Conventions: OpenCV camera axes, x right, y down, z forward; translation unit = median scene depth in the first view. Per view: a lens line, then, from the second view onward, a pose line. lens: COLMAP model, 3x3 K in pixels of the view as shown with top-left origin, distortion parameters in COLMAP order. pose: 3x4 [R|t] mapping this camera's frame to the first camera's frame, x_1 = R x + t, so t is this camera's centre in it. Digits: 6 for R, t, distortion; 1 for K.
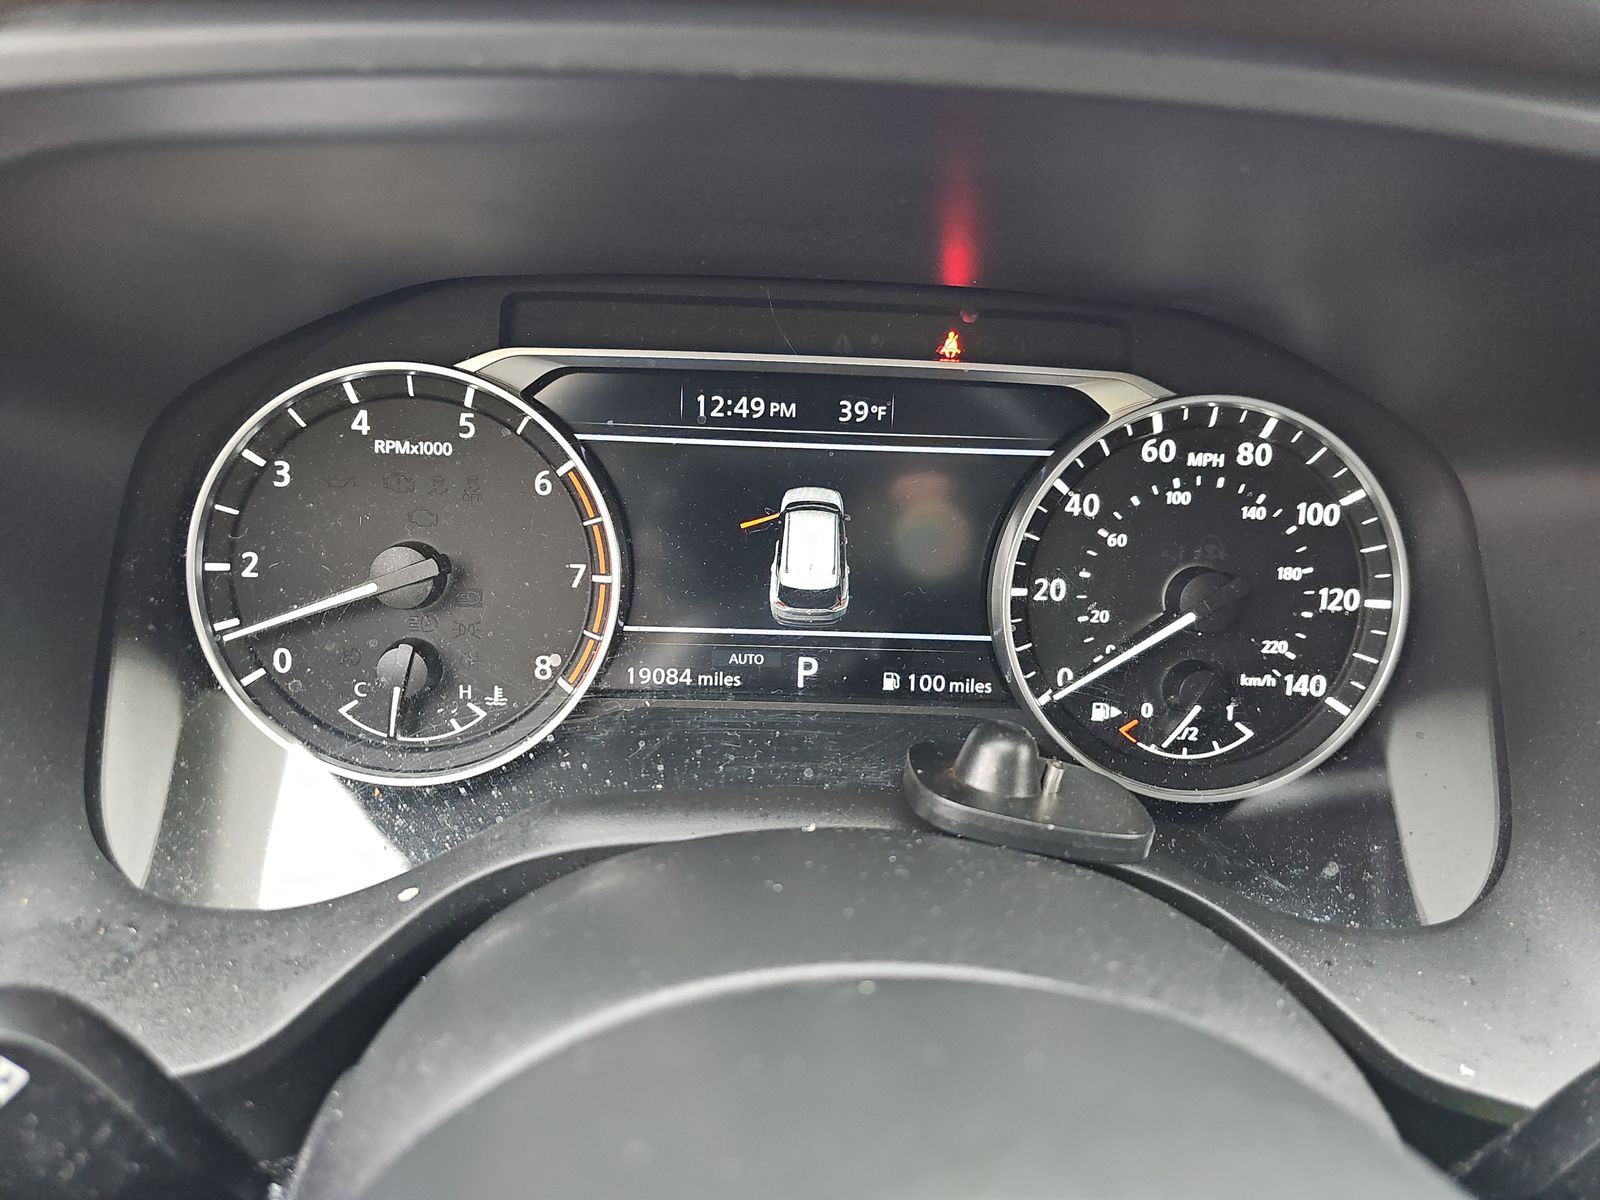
lens RADIAL K [[1062.1, 0, 800.2], [0, 1062.1, 618.4], [0, 0, 1]] dist [0.051396, -0.080369]
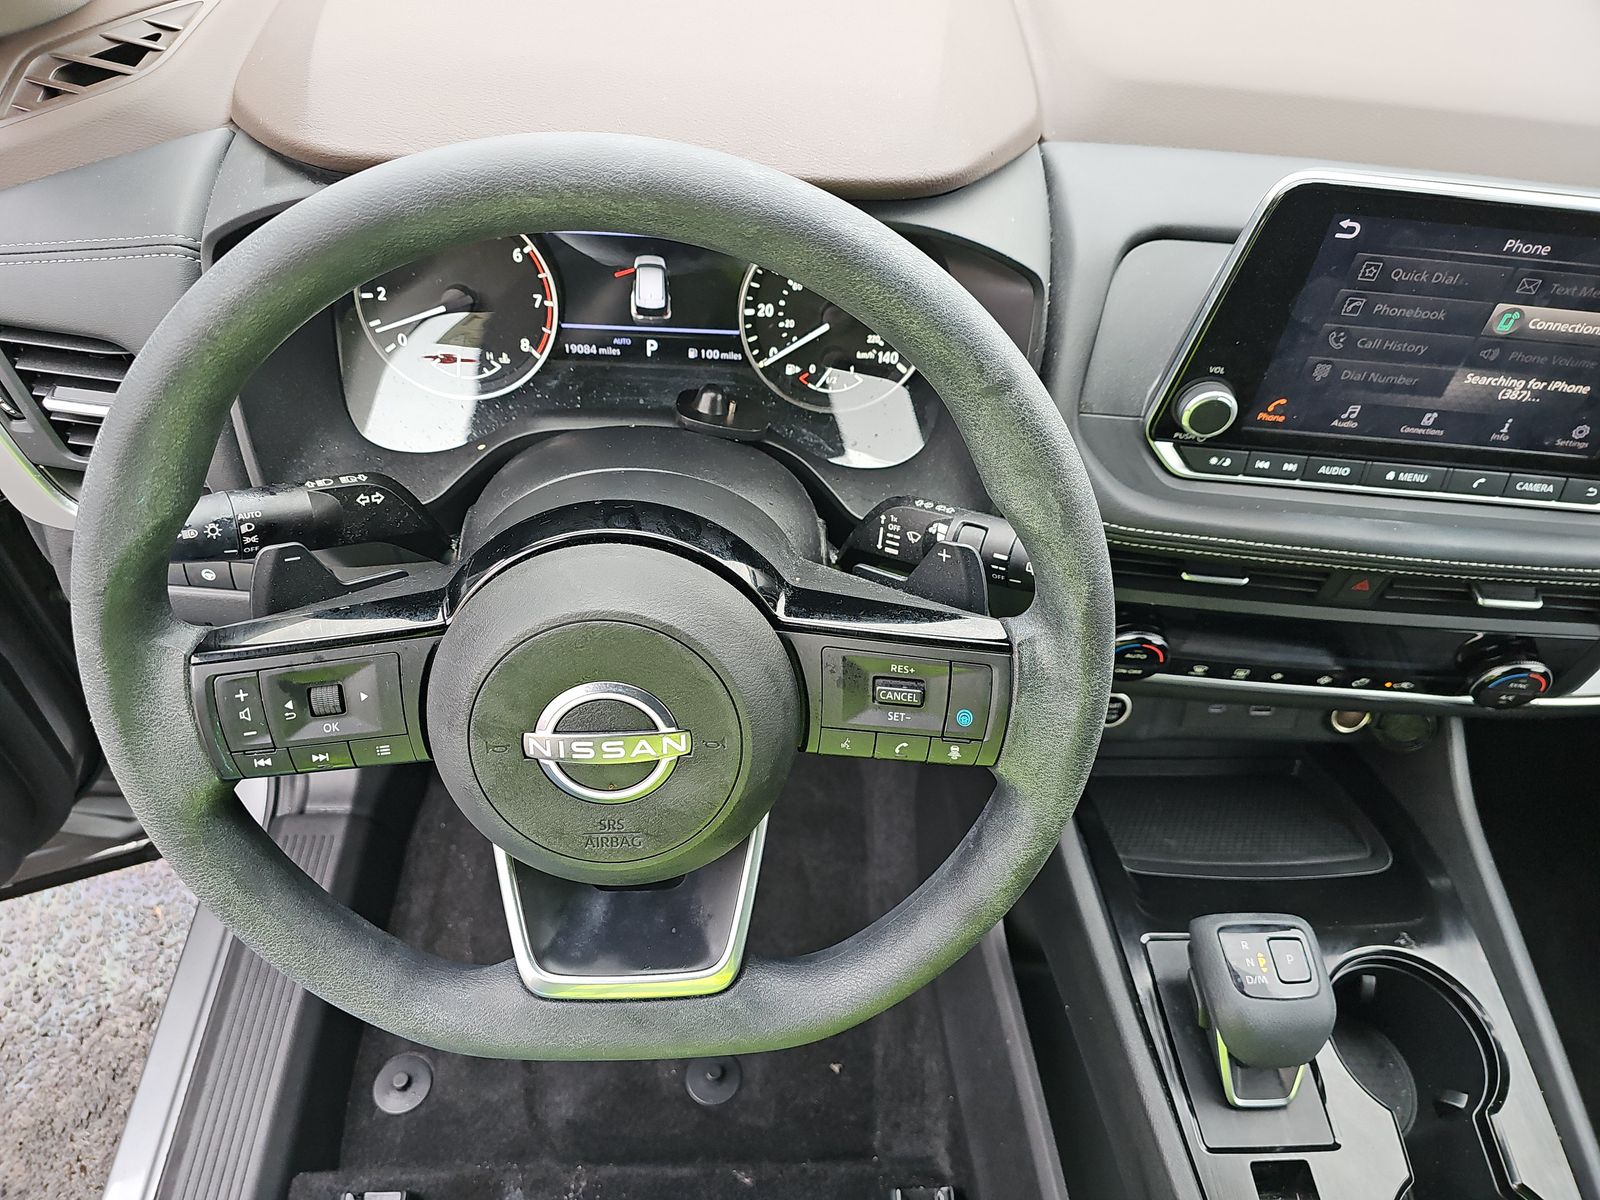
lens RADIAL K [[1062.1, 0, 800.2], [0, 1062.1, 618.4], [0, 0, 1]] dist [0.051396, -0.080369]
pose [[0.999844, 0.010543, 0.014182, 0.279130], [-0.015204, 0.922269, 0.386249, -0.278189], [-0.009008, -0.386404, 0.922286, -1.163337]]
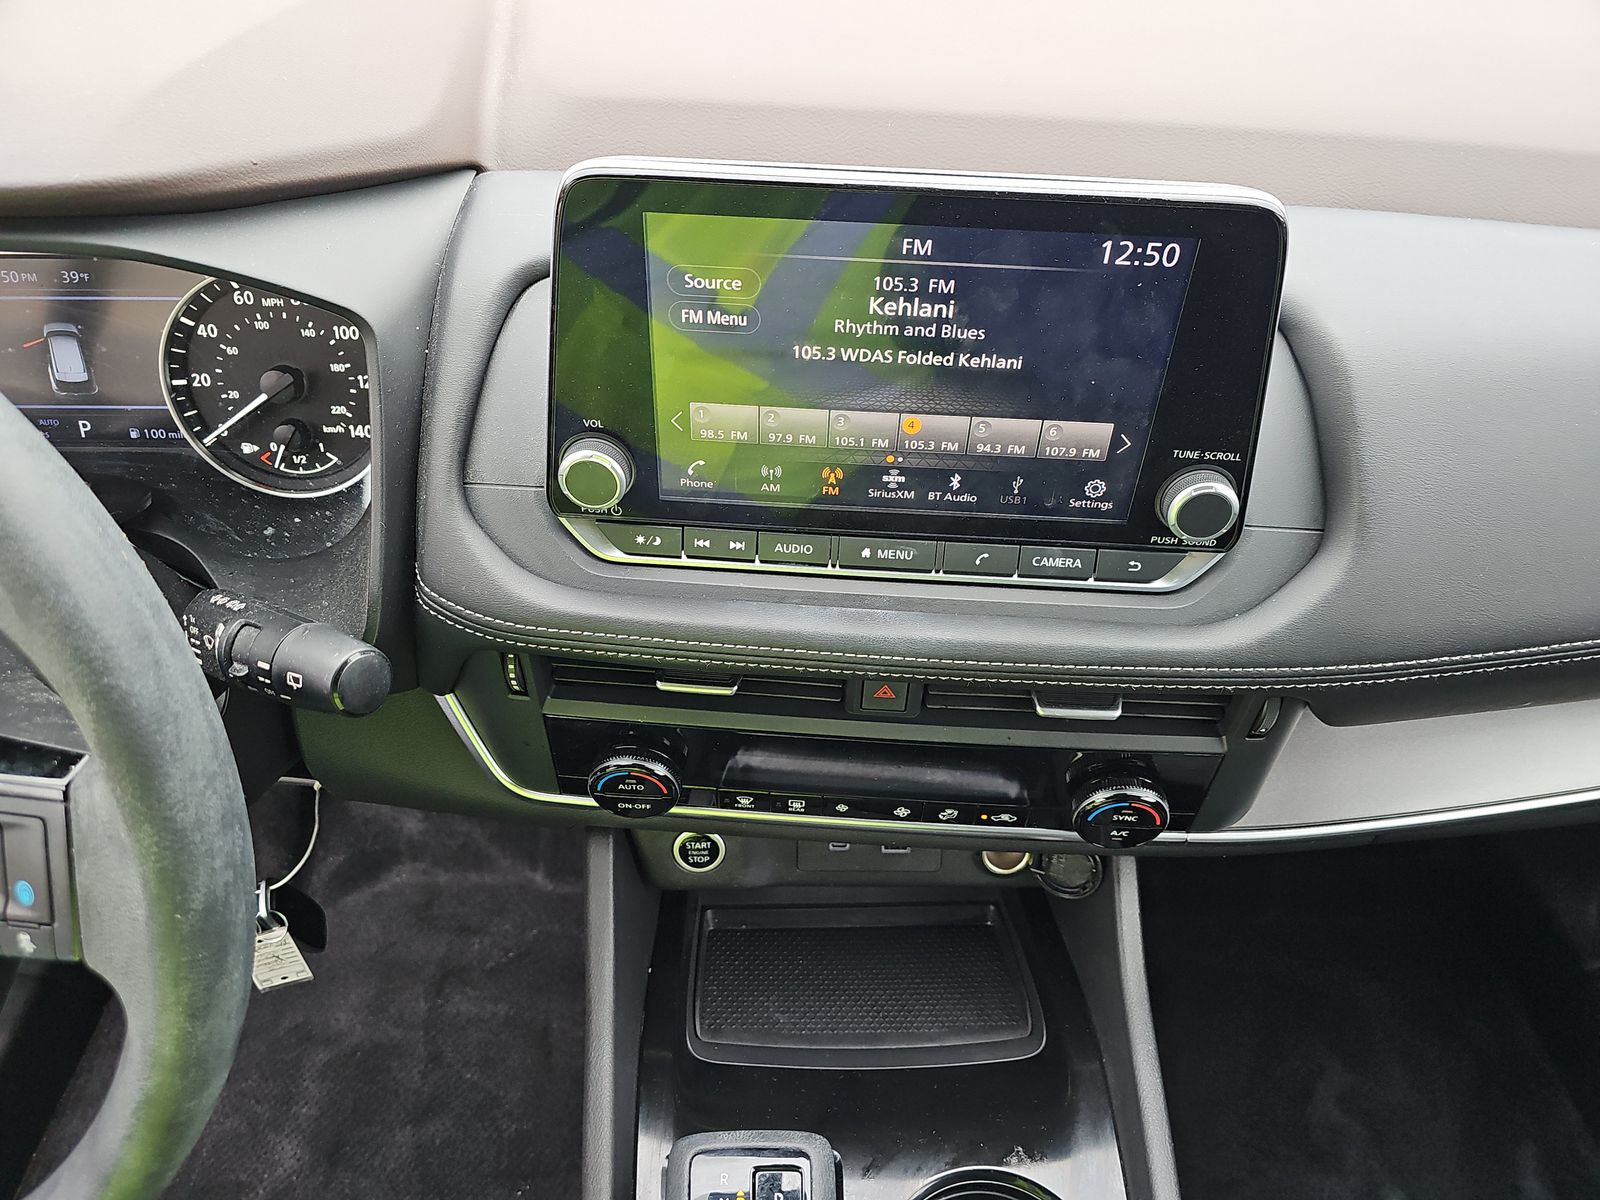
lens RADIAL K [[1062.1, 0, 800.2], [0, 1062.1, 618.4], [0, 0, 1]] dist [0.051396, -0.080369]
pose [[0.999256, -0.009894, -0.037270, 1.287767], [0.020142, 0.958106, 0.285703, -0.135118], [0.032882, -0.286241, 0.957593, -0.779845]]
